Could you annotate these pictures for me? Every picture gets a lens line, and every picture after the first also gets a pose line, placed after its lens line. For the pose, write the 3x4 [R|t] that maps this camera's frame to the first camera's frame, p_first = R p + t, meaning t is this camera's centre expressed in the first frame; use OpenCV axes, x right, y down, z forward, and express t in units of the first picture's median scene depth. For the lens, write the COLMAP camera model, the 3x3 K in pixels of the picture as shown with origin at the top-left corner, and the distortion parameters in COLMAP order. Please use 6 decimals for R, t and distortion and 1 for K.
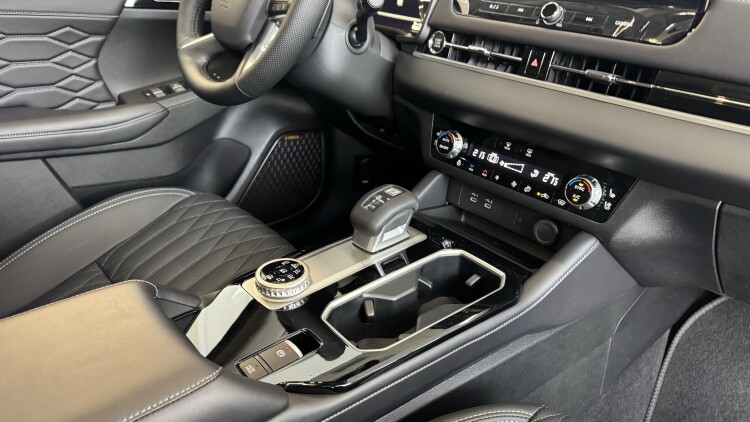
lens RADIAL K [[540.0, 0, 372.6], [0, 540.0, 222.4], [0, 0, 1]] dist [0.065637, -0.088730]
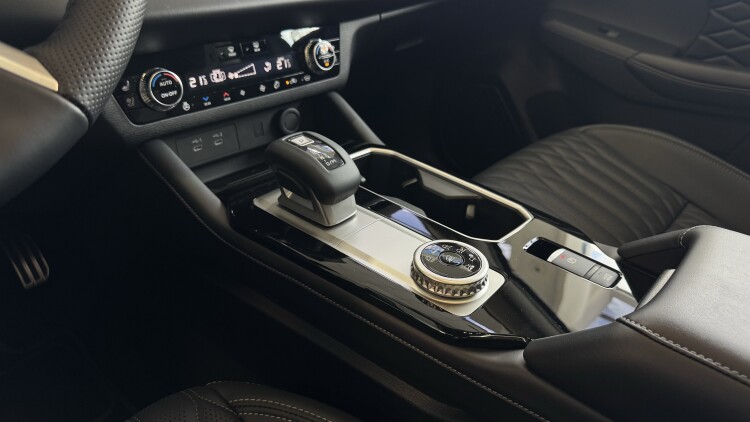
lens RADIAL K [[540.0, 0, 380.9], [0, 540.0, 218.3], [0, 0, 1]] dist [0.065637, -0.088730]
pose [[-0.150693, -0.531332, 0.833653, -0.545454], [0.407362, 0.734985, 0.542081, -0.282697], [-0.900748, 0.421287, 0.105687, 0.753946]]
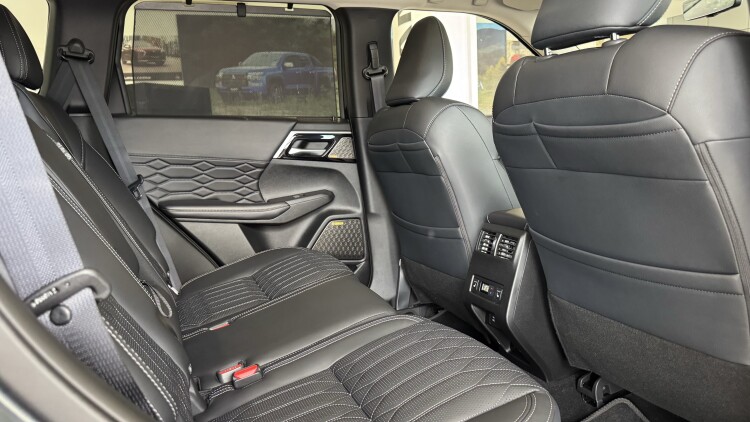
lens RADIAL K [[540.0, 0, 388.2], [0, 540.0, 207.9], [0, 0, 1]] dist [0.065637, -0.088730]
pose [[0.915764, -0.002458, -0.401709, 0.880894], [-0.138453, 0.936782, -0.321358, 0.442098], [0.377104, 0.349906, 0.857531, -0.546423]]
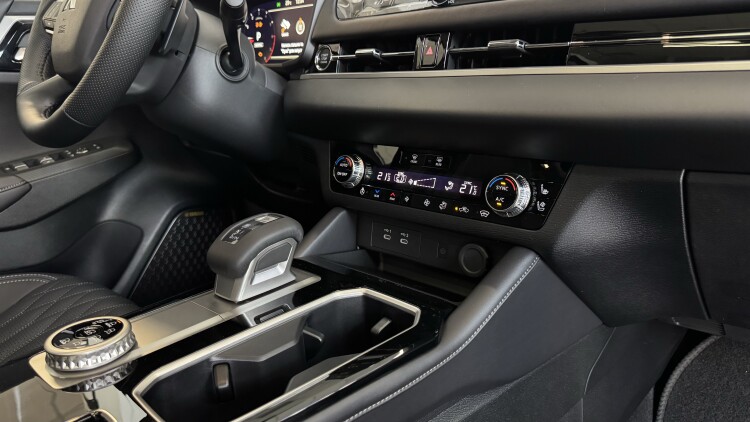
lens RADIAL K [[546.3, 0, 373.8], [0, 546.3, 221.5], [0, 0, 1]] dist [0.054767, -0.068552]
pose [[0.993421, -0.083817, 0.078039, 0.109583], [0.098049, 0.974592, -0.201389, 0.098690], [-0.059176, 0.207716, 0.976398, 0.214340]]
